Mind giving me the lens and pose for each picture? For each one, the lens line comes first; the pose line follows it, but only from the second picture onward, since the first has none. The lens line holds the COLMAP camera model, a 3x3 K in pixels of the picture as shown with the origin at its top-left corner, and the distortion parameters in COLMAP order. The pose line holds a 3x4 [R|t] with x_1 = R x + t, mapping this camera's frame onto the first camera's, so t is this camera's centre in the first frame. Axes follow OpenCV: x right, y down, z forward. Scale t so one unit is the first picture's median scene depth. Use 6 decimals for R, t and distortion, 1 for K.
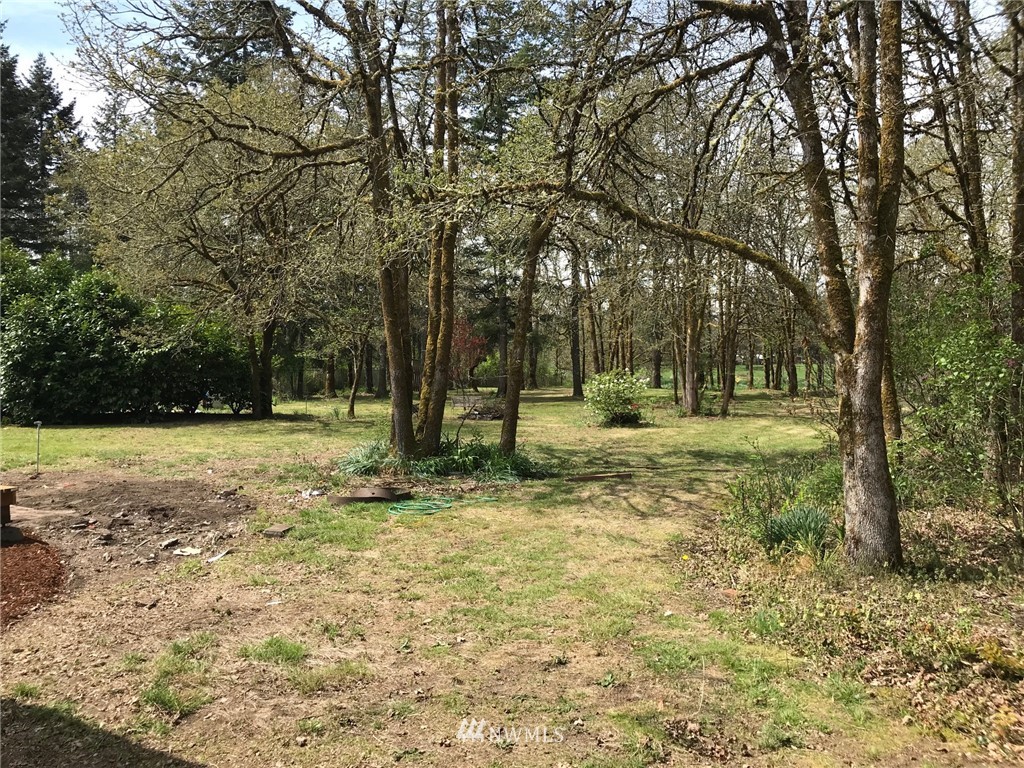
lens RADIAL K [[845.0, 0, 513.3], [0, 845.0, 379.9], [0, 0, 1]] dist [0.064351, -0.104676]
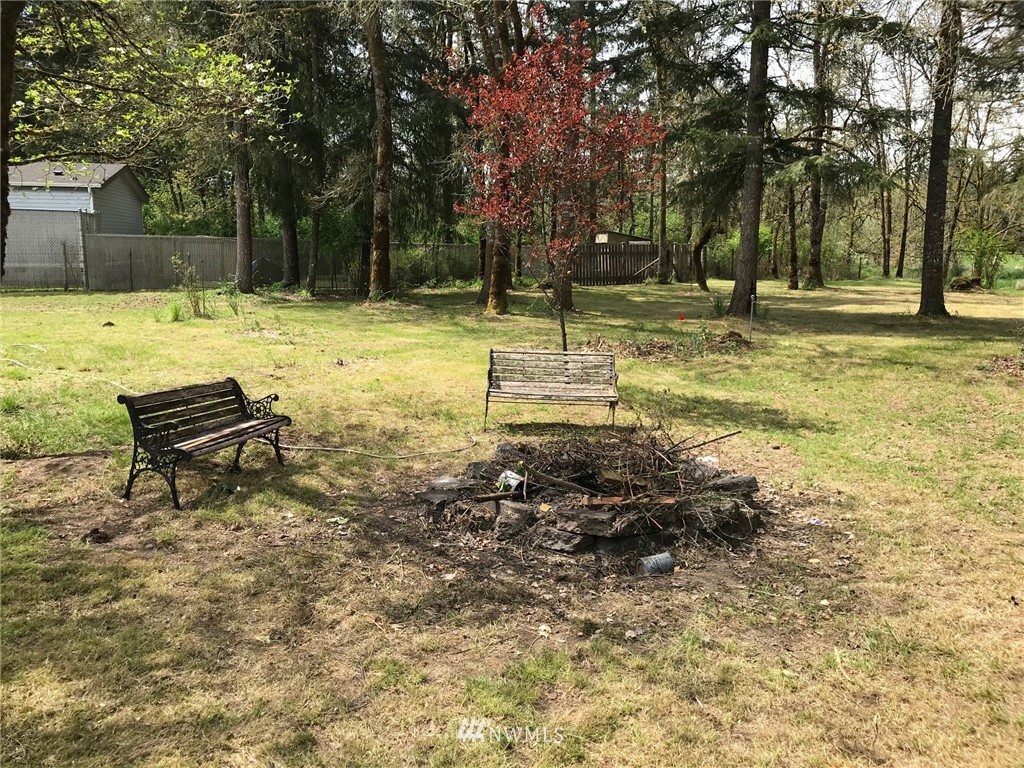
lens RADIAL K [[845.0, 0, 513.3], [0, 845.0, 379.9], [0, 0, 1]] dist [0.064351, -0.104676]
pose [[0.951778, 0.061739, -0.300511, 0.007208], [-0.018528, 0.989321, 0.144569, -0.004938], [0.306228, -0.132030, 0.942758, 0.442781]]
